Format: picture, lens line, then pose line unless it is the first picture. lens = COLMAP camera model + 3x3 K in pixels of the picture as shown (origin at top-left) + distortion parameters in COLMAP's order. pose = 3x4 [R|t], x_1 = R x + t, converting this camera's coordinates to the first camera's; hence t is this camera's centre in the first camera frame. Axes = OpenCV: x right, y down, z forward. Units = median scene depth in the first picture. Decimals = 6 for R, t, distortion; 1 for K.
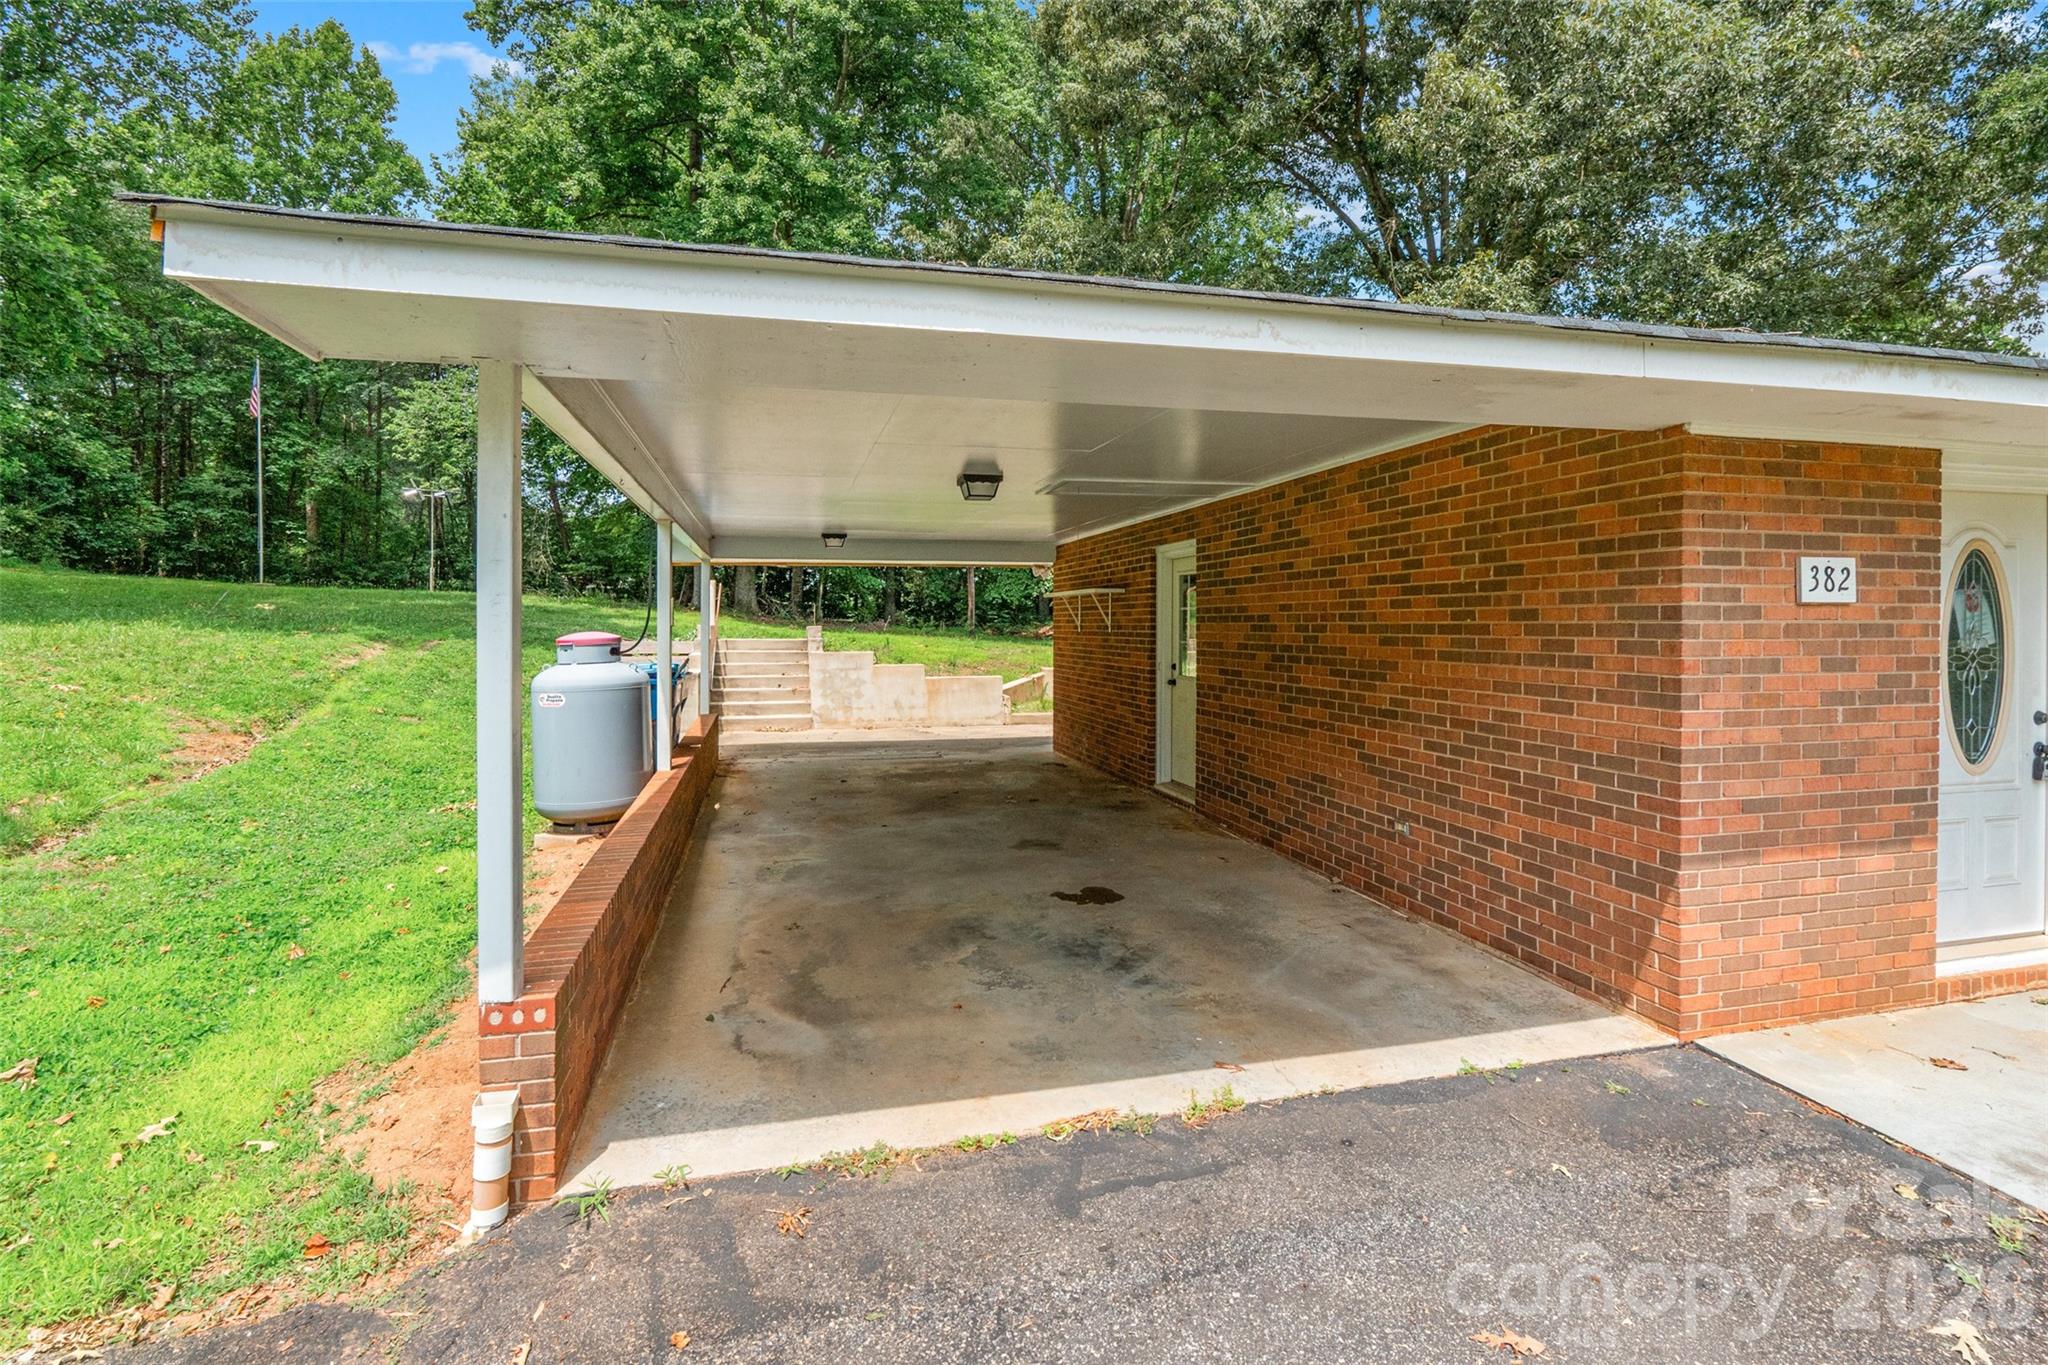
lens RADIAL K [[962.1, 0, 1040.9], [0, 962.1, 650.6], [0, 0, 1]] dist [-0.000764, -0.000099]
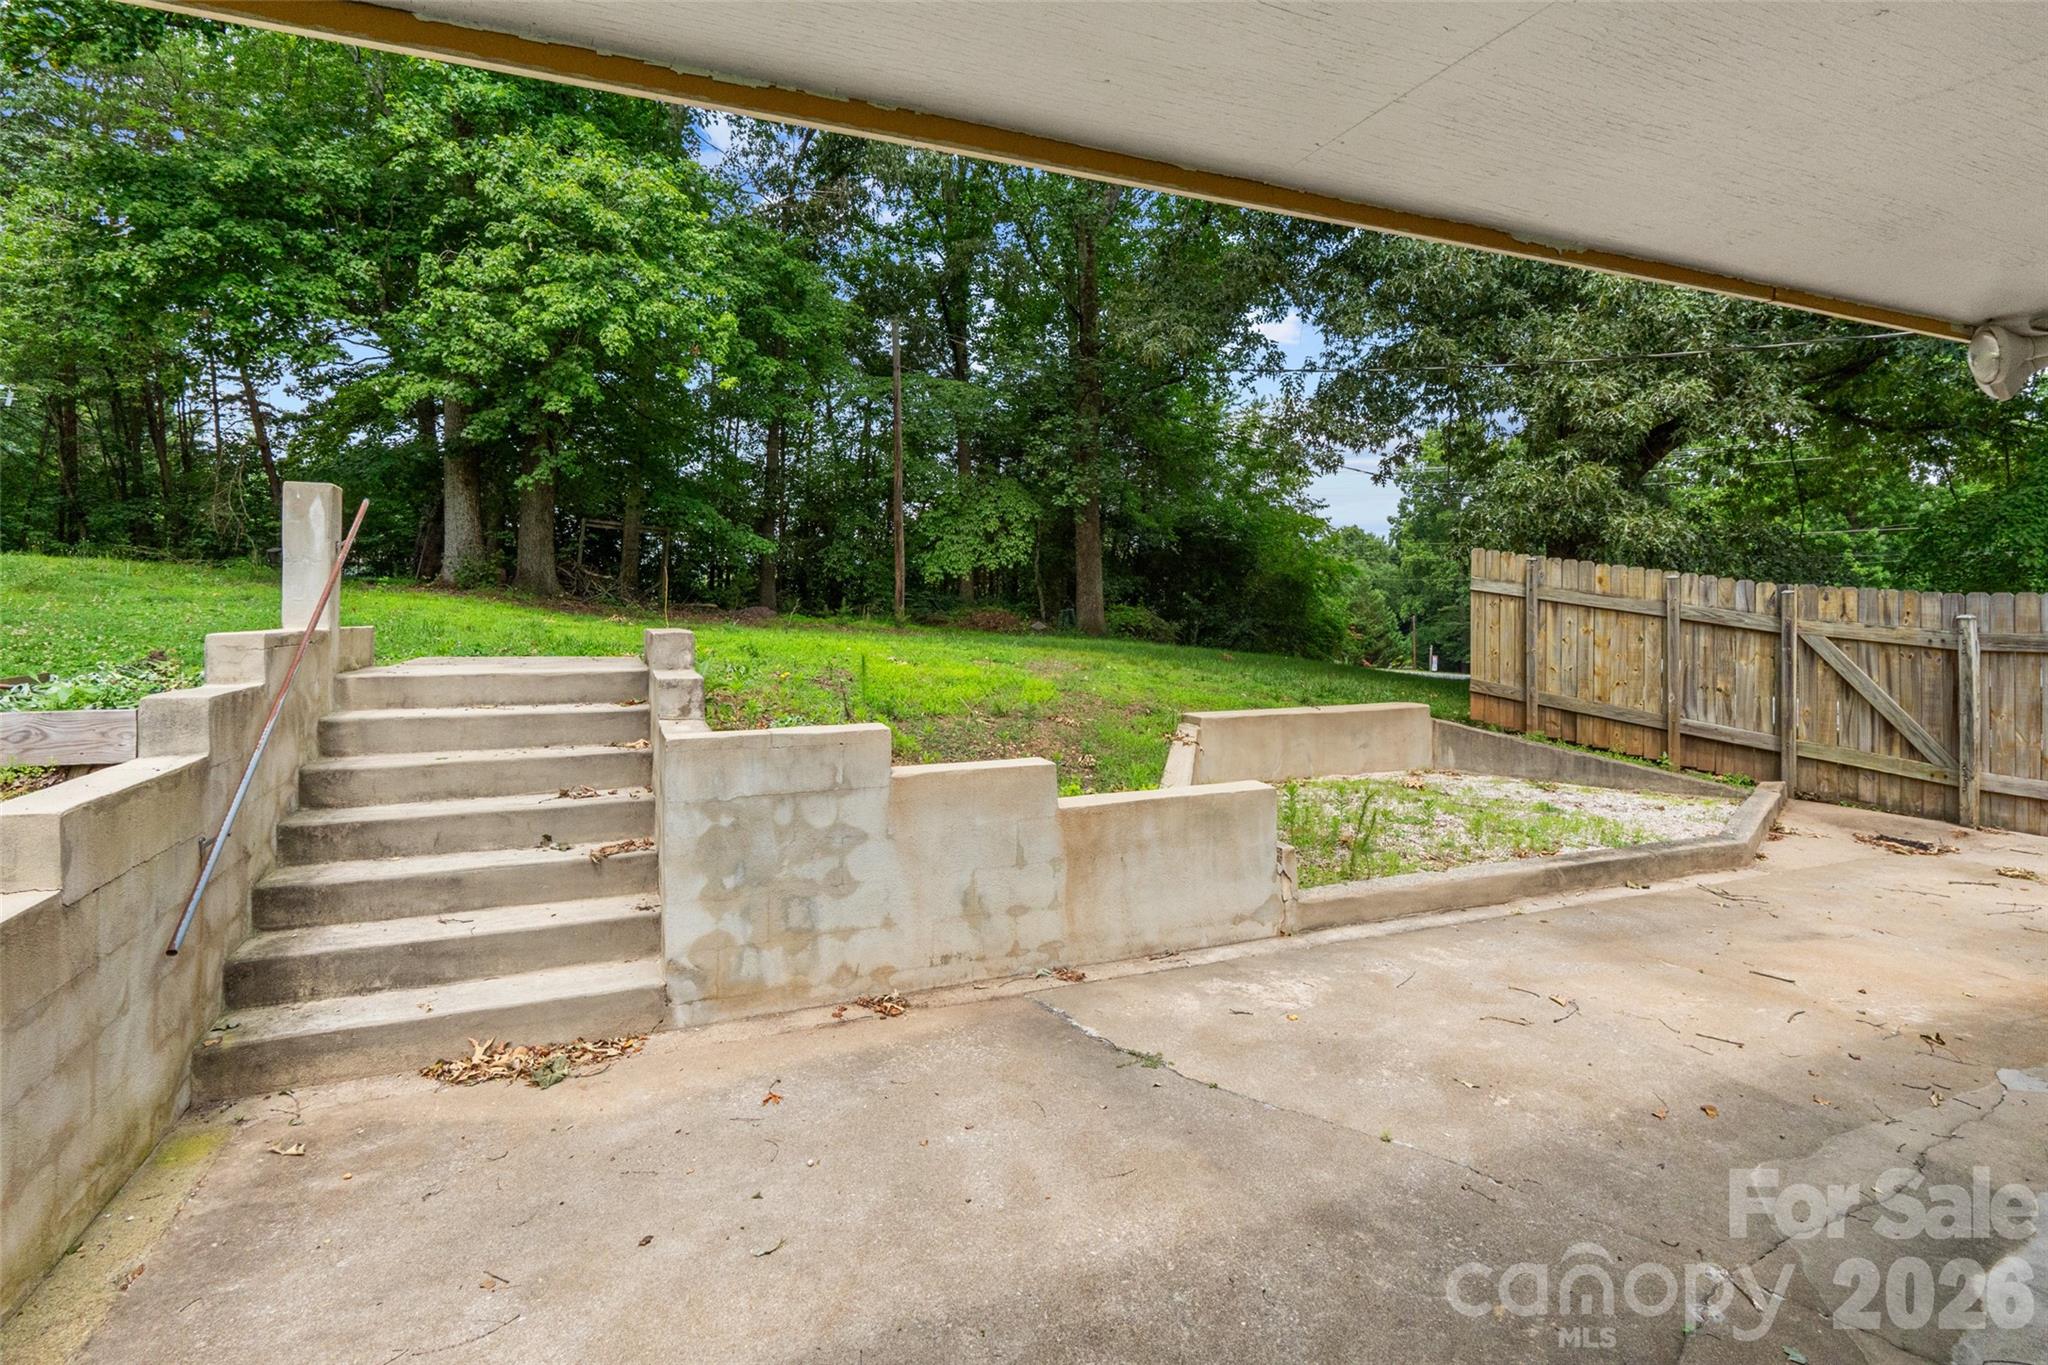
lens RADIAL K [[960.6, 0, 1022.1], [0, 960.6, 615.7], [0, 0, 1]] dist [-0.001617, 0.000380]
pose [[0.990795, 0.002247, 0.135354, -0.170080], [0.000628, 0.999775, -0.021192, -0.024713], [-0.135372, 0.021082, 0.990571, 0.694998]]
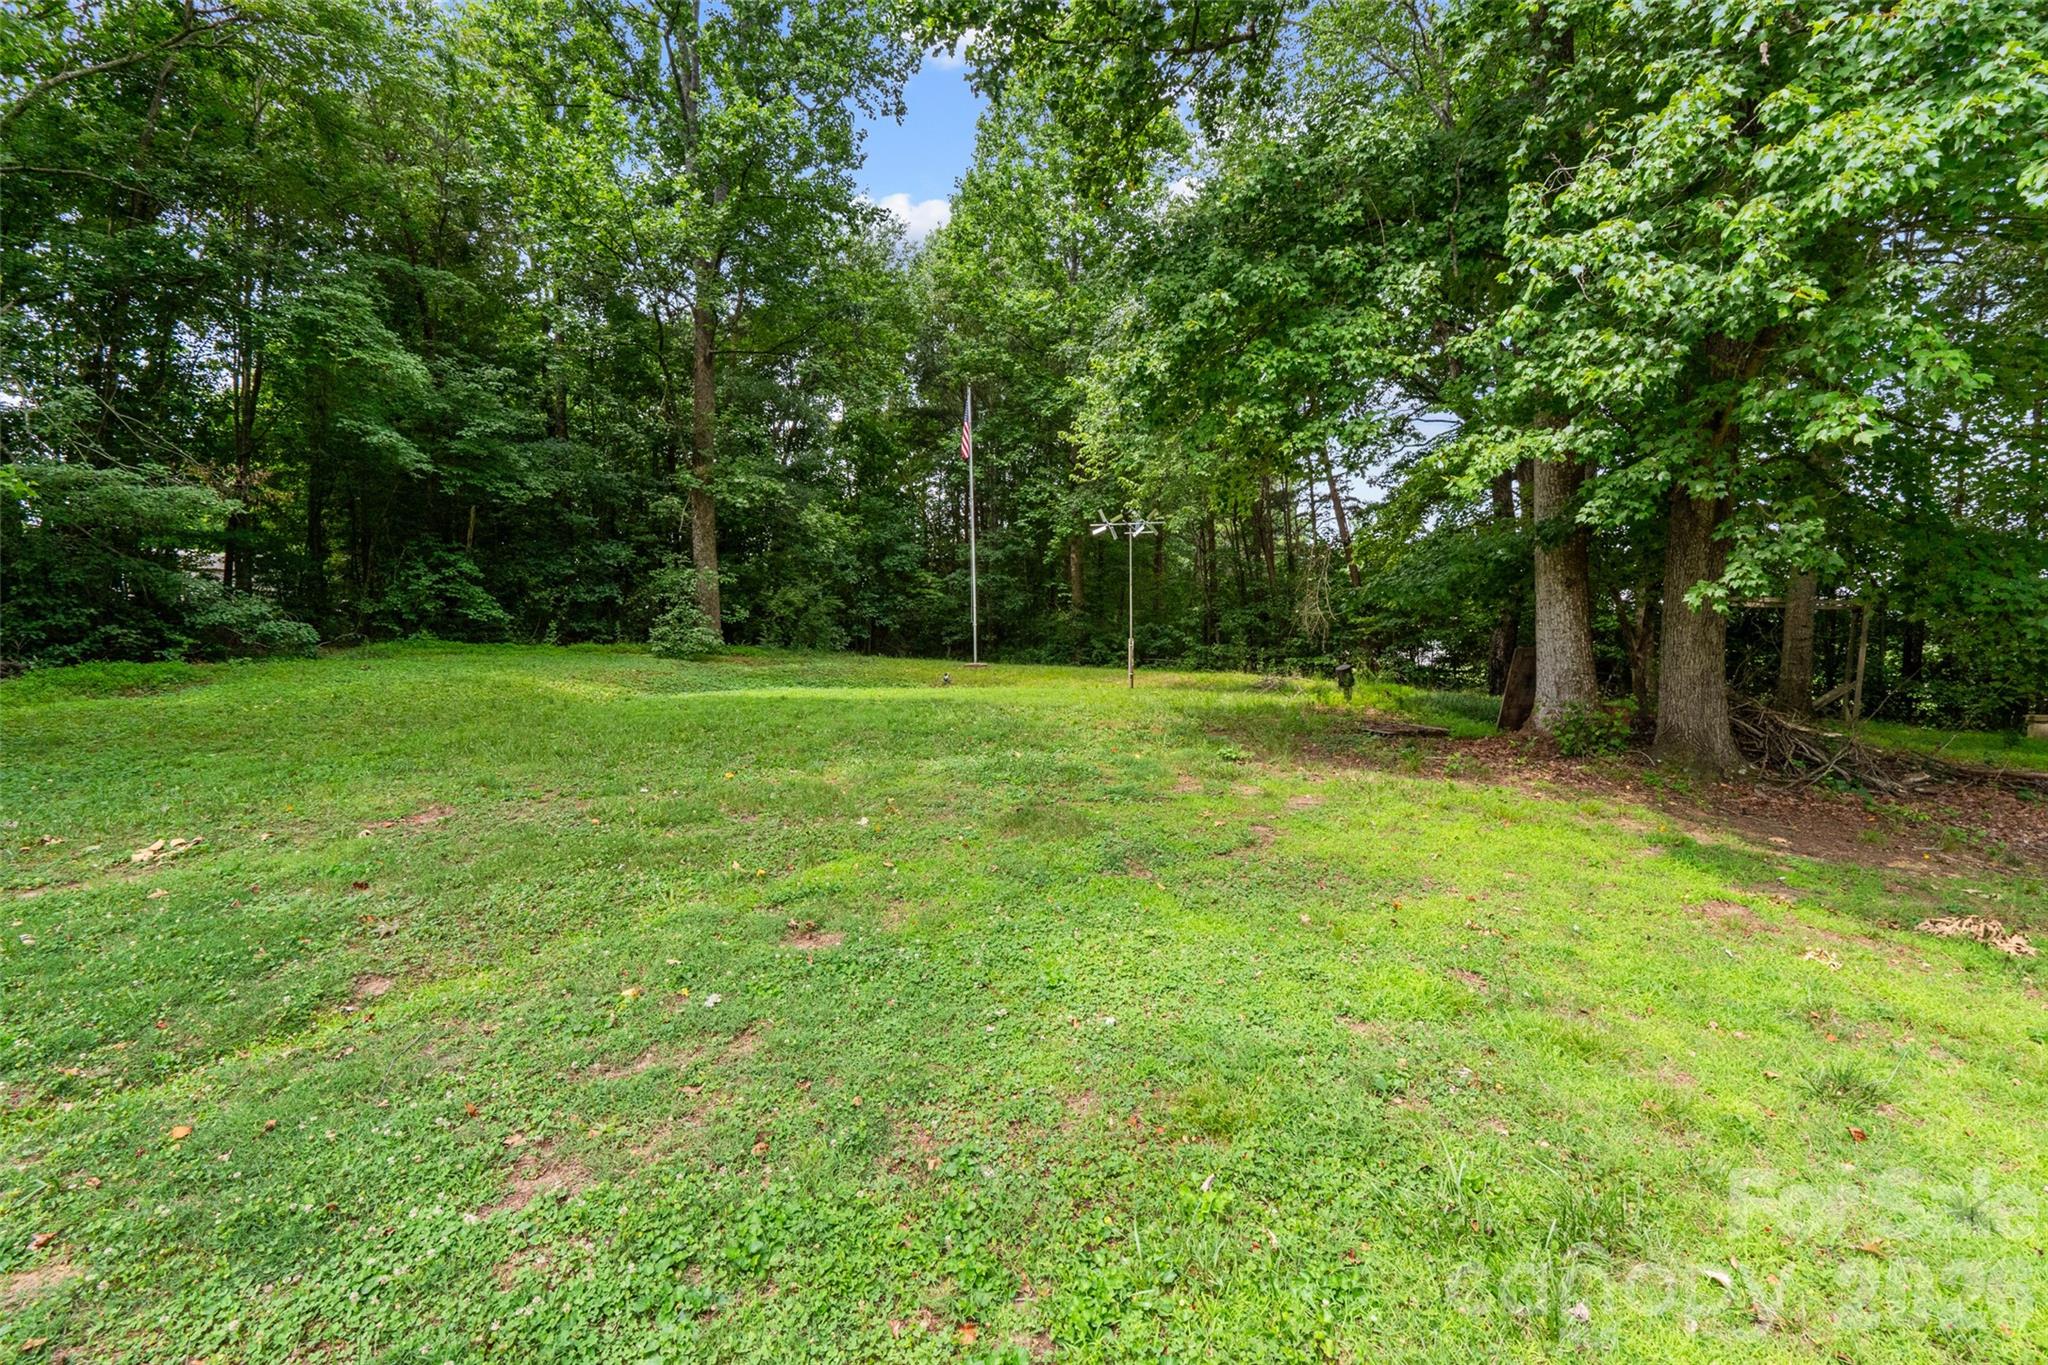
lens RADIAL K [[962.1, 0, 1040.9], [0, 962.1, 650.6], [0, 0, 1]] dist [-0.000764, -0.000099]
pose [[0.651217, -0.017500, -0.758690, -0.234600], [-0.011738, 0.999382, -0.033126, -0.056942], [0.758801, 0.030478, 0.650609, 0.829858]]
